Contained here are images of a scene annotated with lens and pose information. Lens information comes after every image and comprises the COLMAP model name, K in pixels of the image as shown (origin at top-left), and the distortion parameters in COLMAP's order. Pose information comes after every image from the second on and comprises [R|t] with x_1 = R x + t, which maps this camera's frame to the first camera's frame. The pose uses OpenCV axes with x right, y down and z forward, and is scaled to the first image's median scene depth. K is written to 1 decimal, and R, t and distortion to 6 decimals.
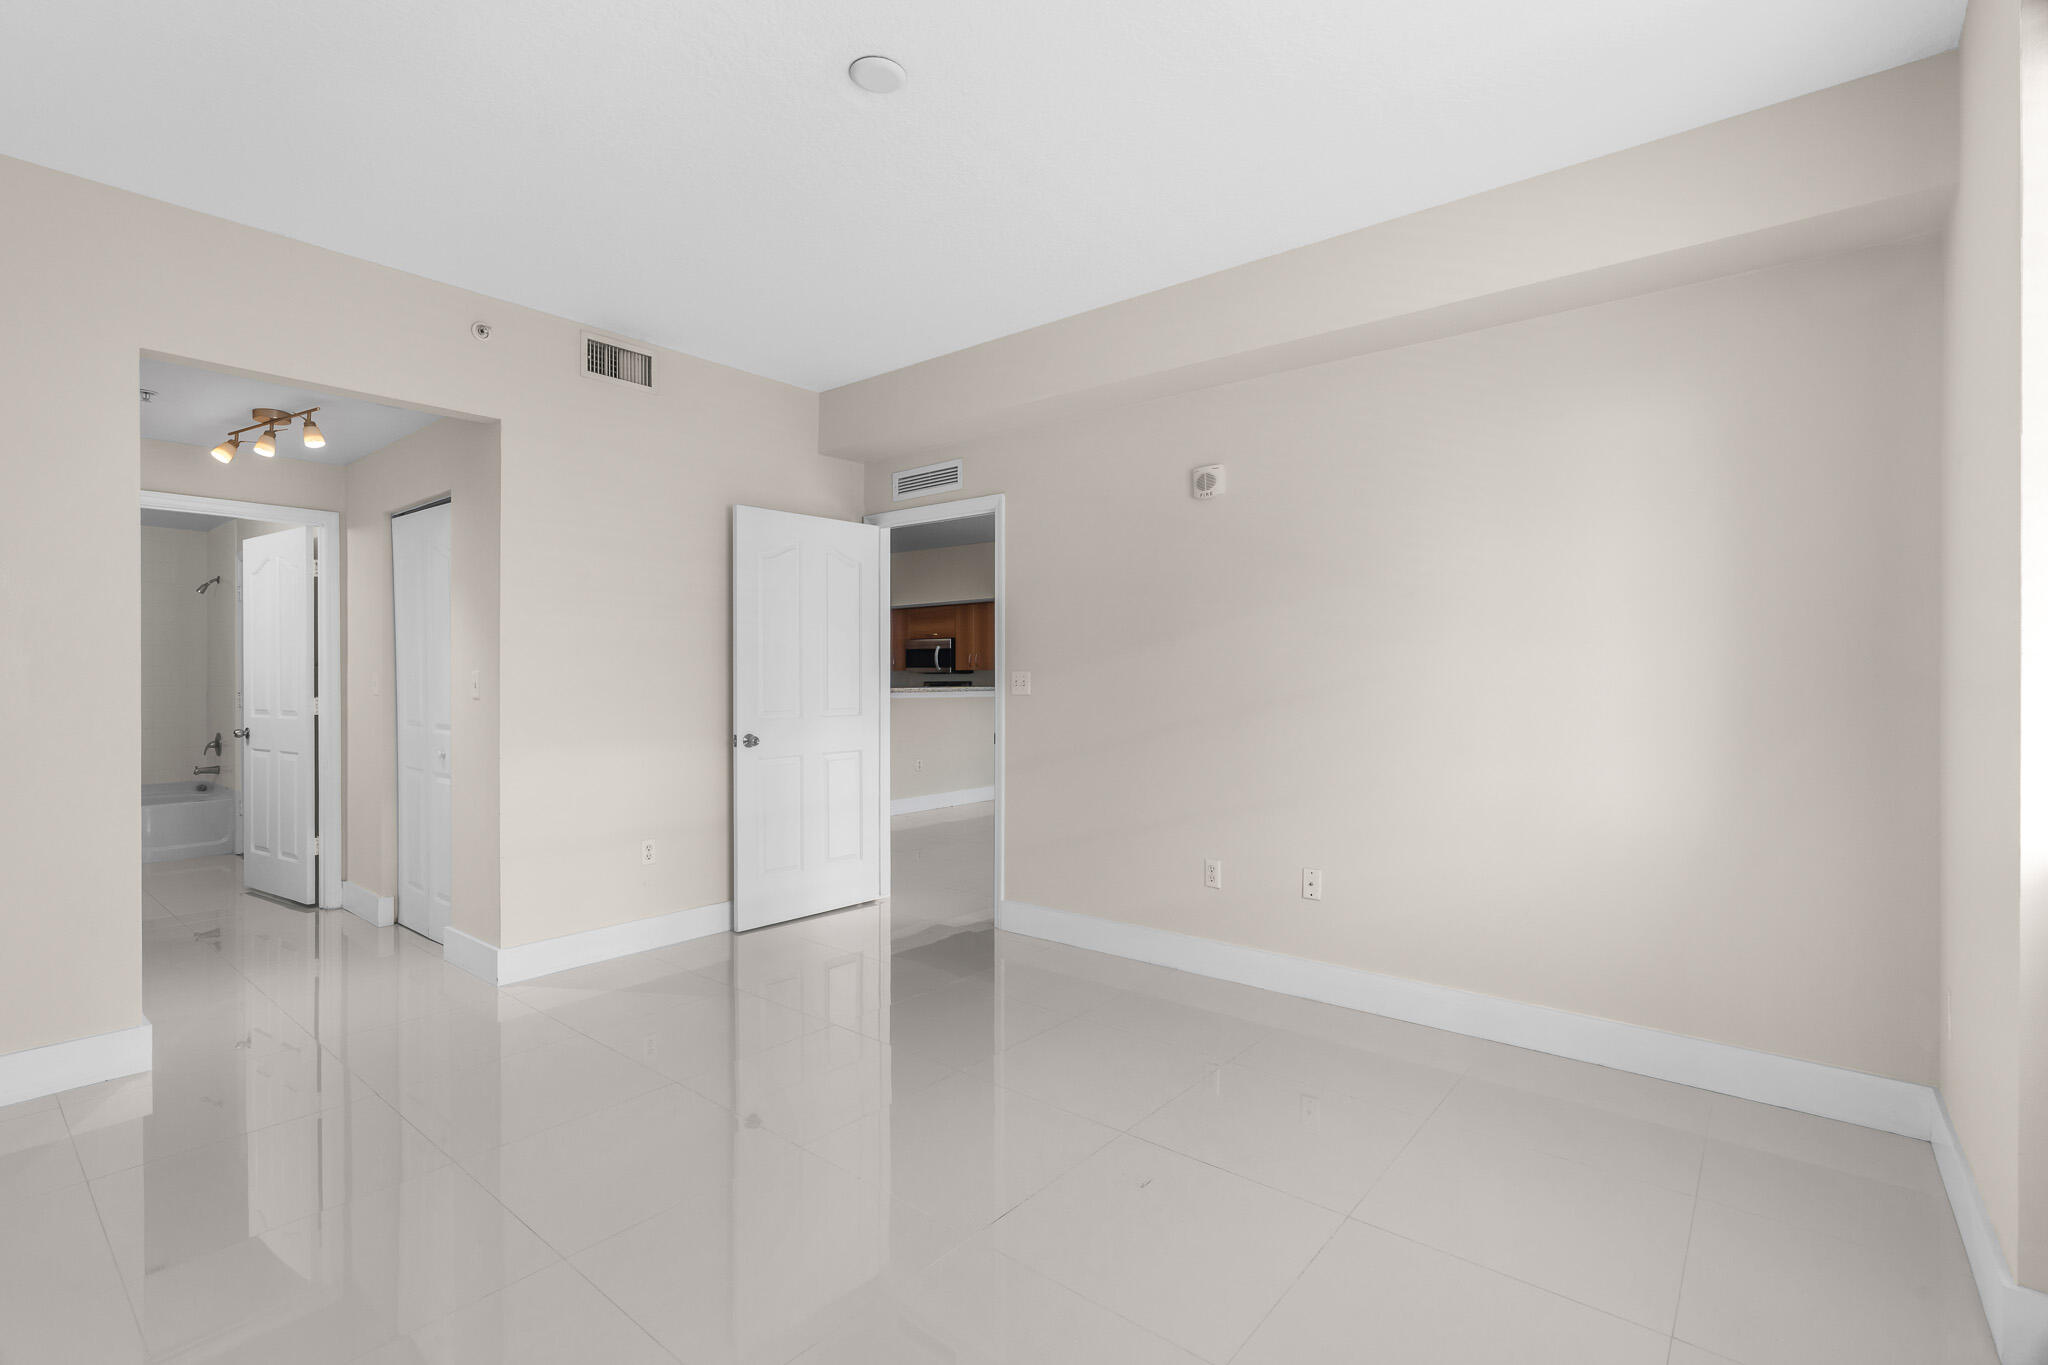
lens RADIAL K [[946.2, 0, 1018.1], [0, 946.2, 675.1], [0, 0, 1]] dist [-0.001764, 0.000256]
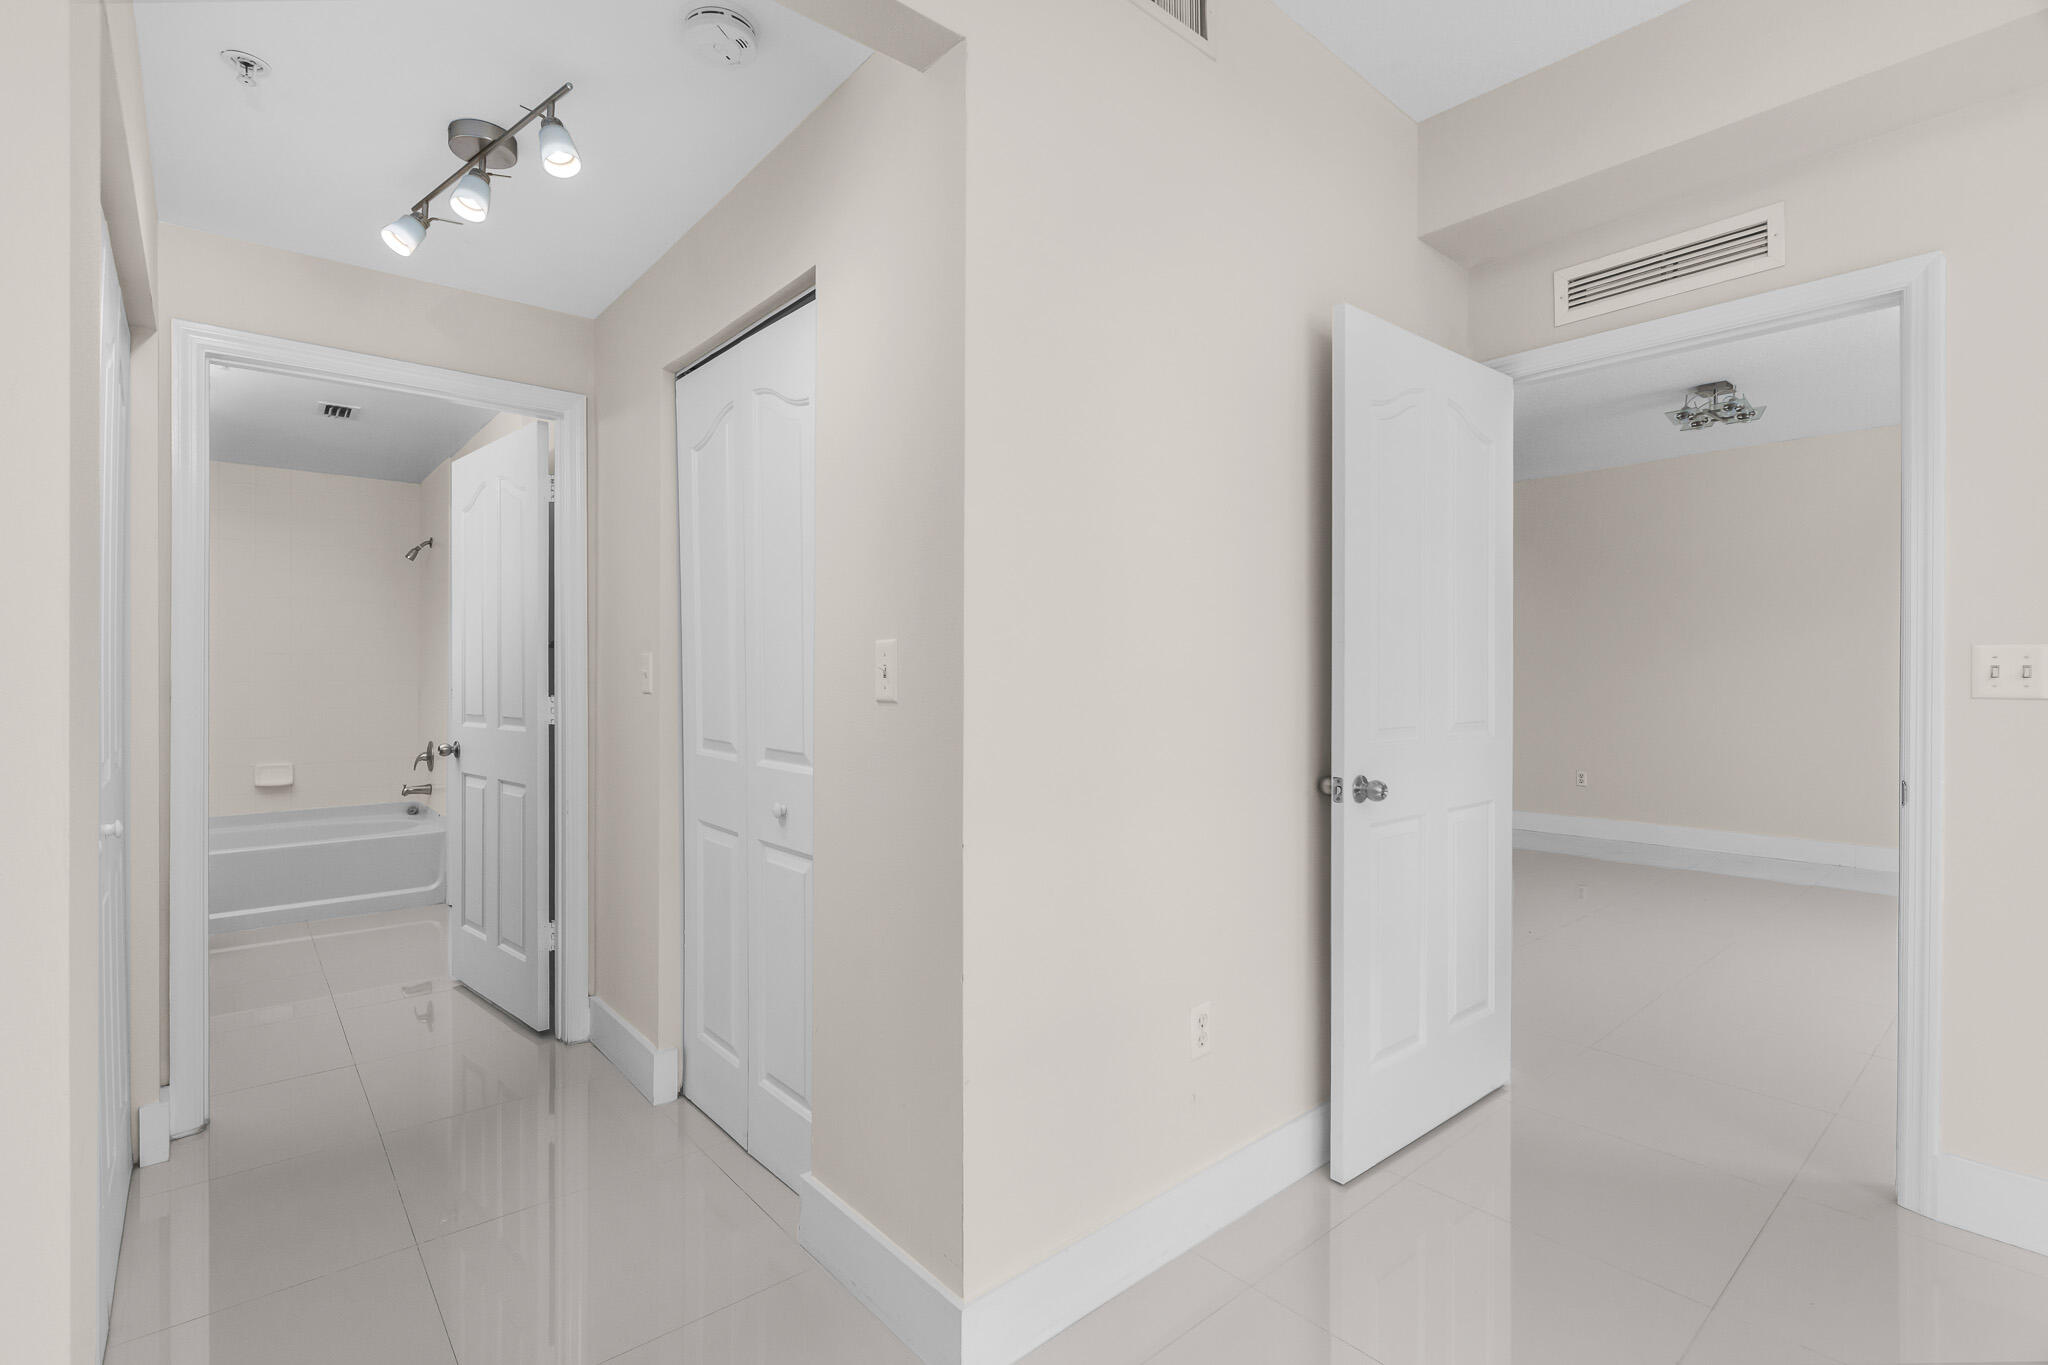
lens RADIAL K [[946.2, 0, 1018.1], [0, 946.2, 675.1], [0, 0, 1]] dist [-0.001764, 0.000256]
pose [[0.986103, 0.001017, -0.166132, -0.346006], [-0.001252, 0.999998, -0.001309, 0.010532], [0.166130, 0.001499, 0.986103, 0.449670]]
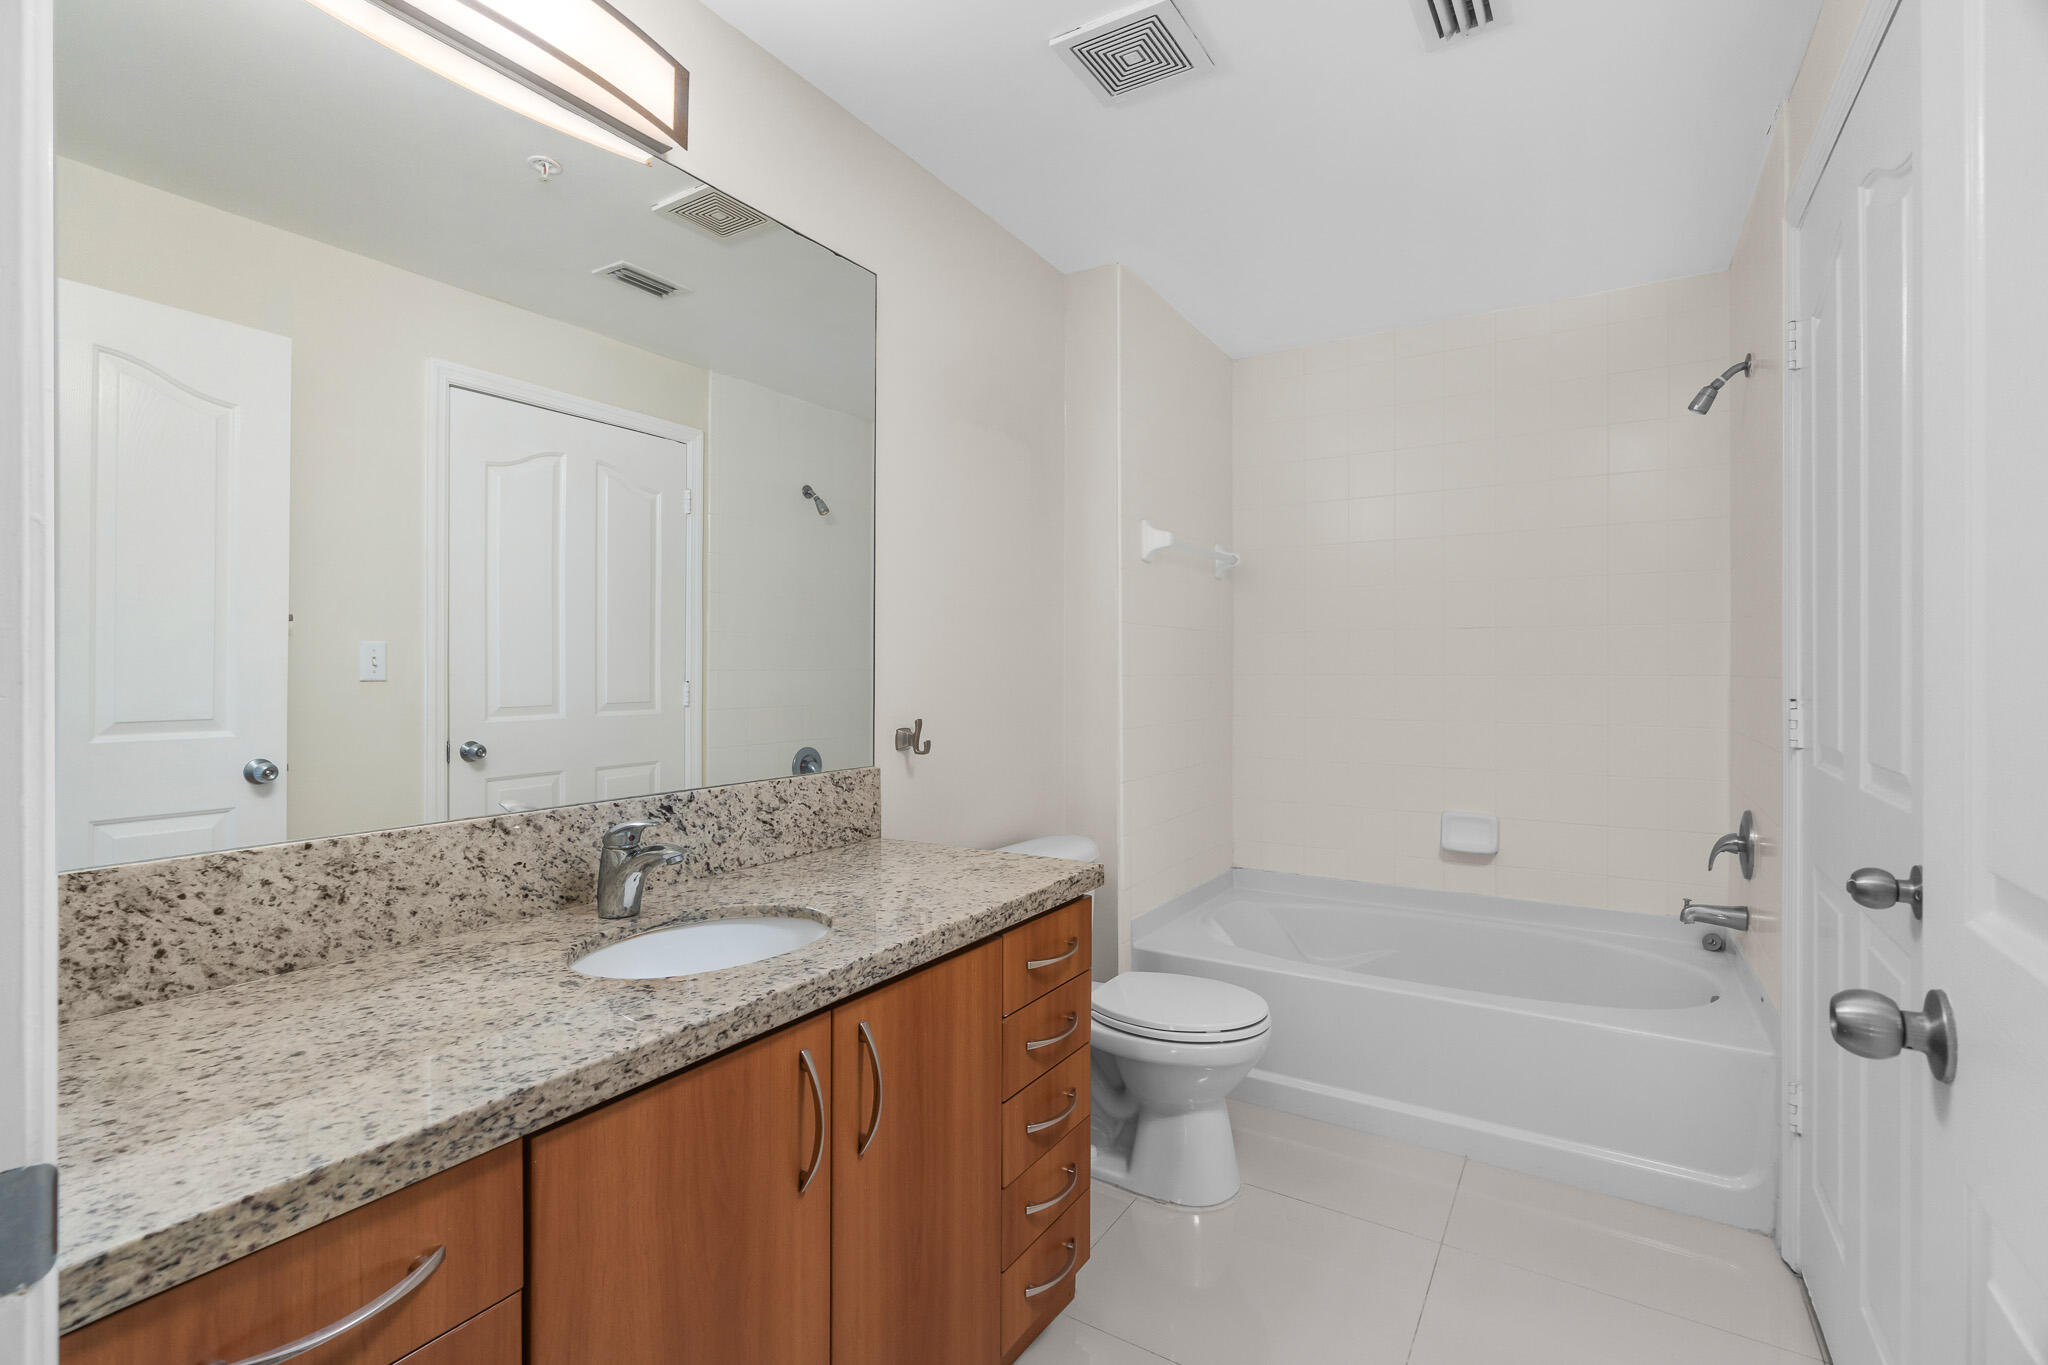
lens RADIAL K [[946.2, 0, 1018.1], [0, 946.2, 675.1], [0, 0, 1]] dist [-0.001764, 0.000256]
pose [[0.199839, 0.000429, -0.979829, -0.791720], [-0.000226, 1.000000, 0.000392, 0.015767], [0.979829, 0.000143, 0.199839, 0.945368]]
